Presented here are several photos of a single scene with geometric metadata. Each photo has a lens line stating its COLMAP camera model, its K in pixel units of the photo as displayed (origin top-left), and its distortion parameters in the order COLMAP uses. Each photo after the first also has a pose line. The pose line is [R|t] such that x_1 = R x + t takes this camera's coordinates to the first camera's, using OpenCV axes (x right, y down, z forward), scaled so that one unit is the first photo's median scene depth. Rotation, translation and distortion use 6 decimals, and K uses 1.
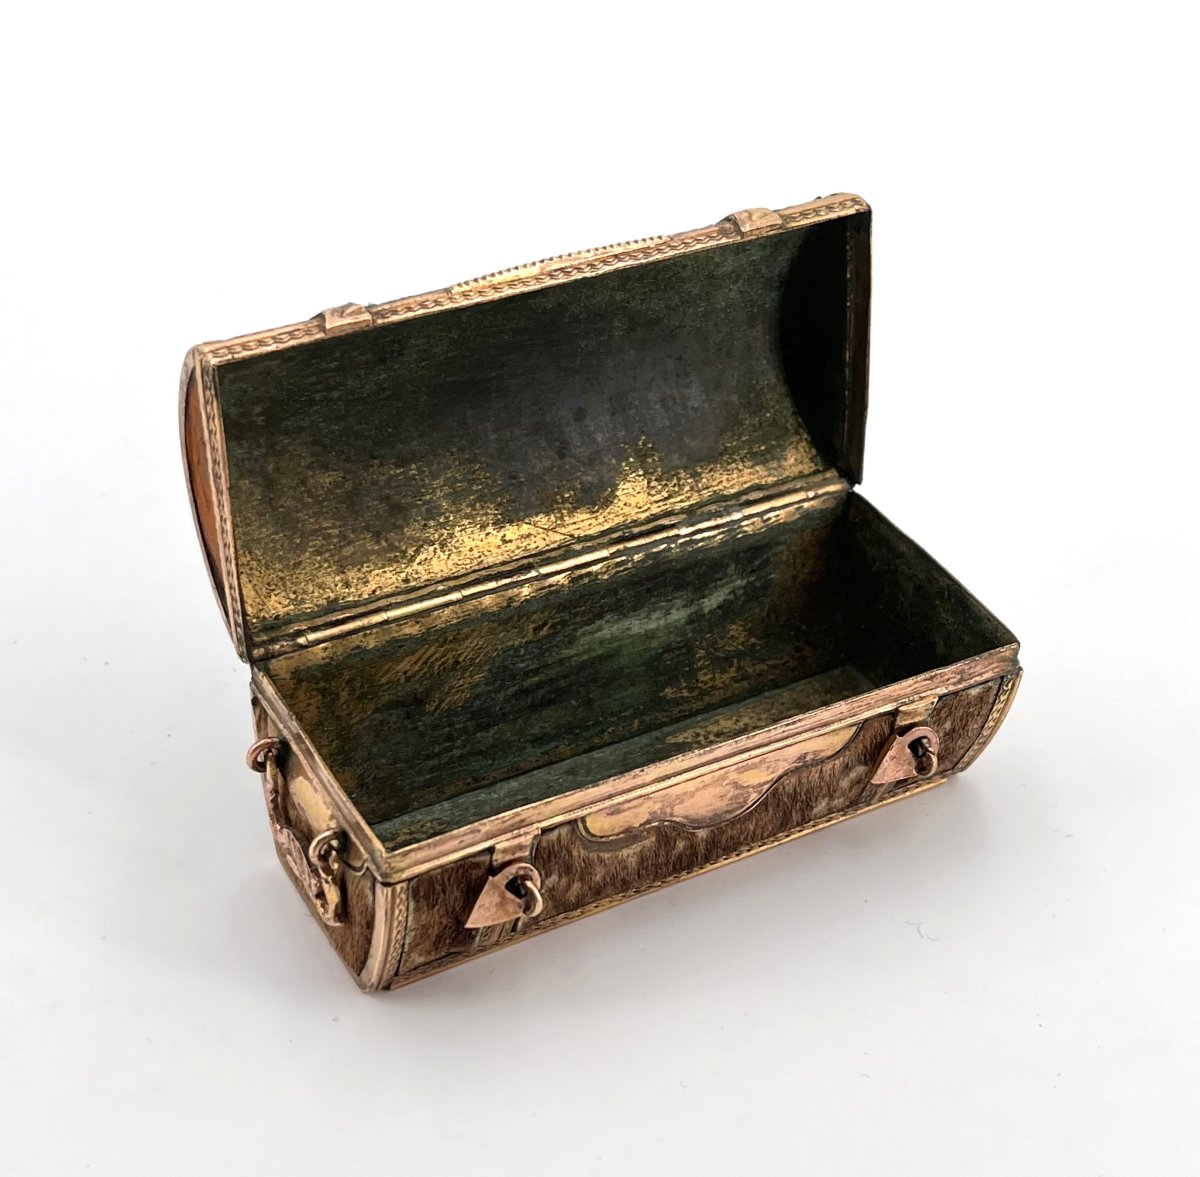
lens RADIAL K [[2168.0, 0, 600.0], [0, 2168.0, 588.5], [0, 0, 1]] dist [0.037431, -0.073011]
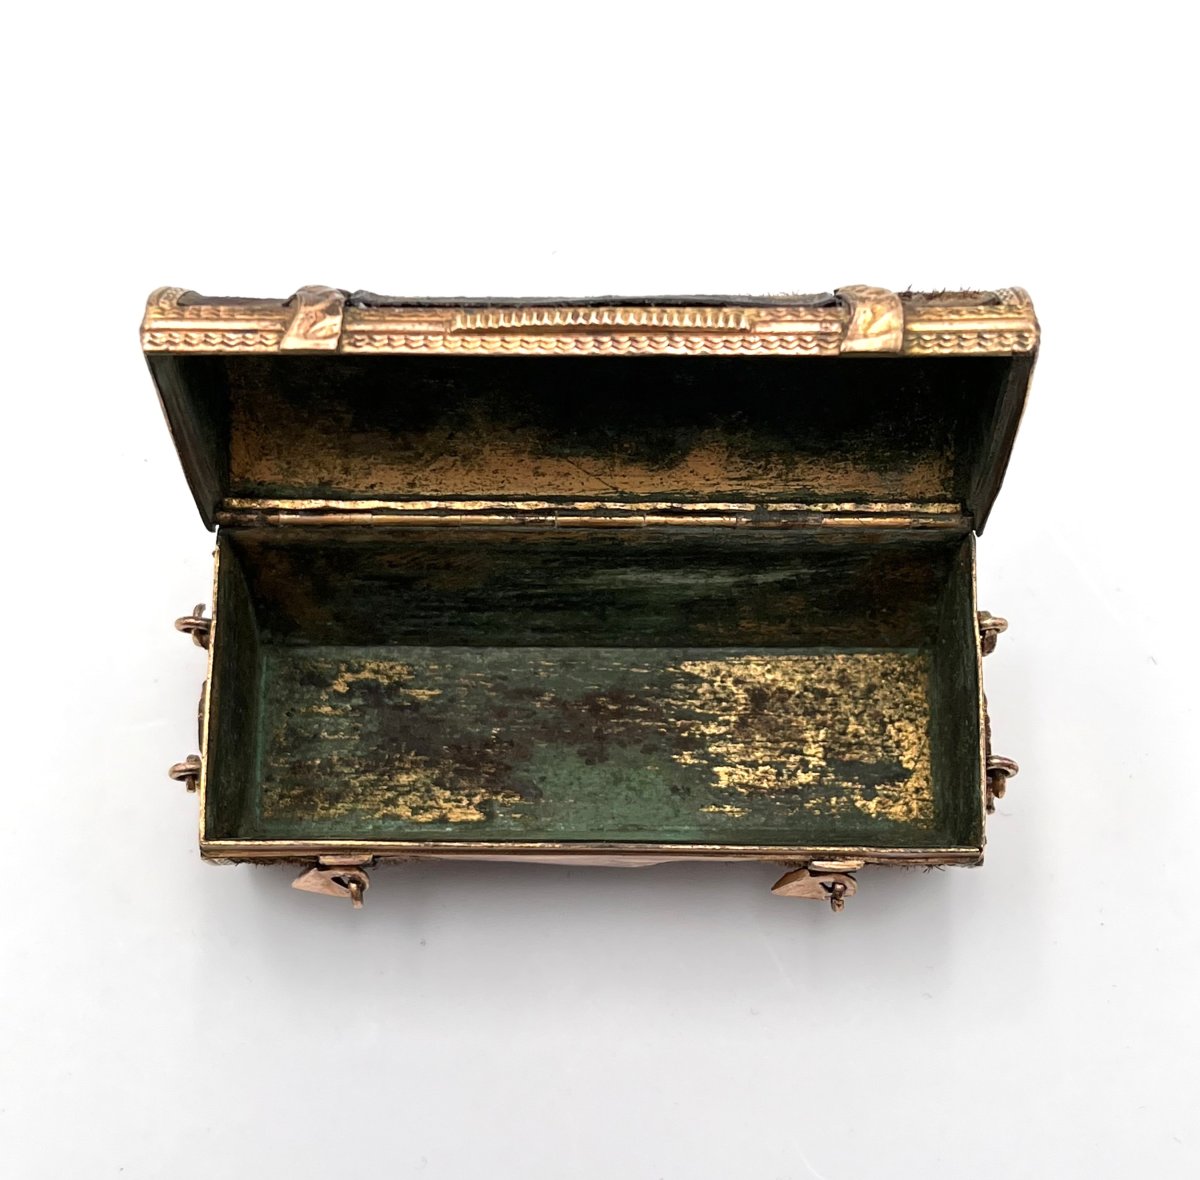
lens RADIAL K [[2168.0, 0, 600.0], [0, 2168.0, 590.0], [0, 0, 1]] dist [0.037431, -0.073011]
pose [[0.873388, 0.448683, -0.189412, 0.167957], [-0.270503, 0.770318, 0.577441, -0.502125], [0.404995, -0.453093, 0.794157, 0.272000]]
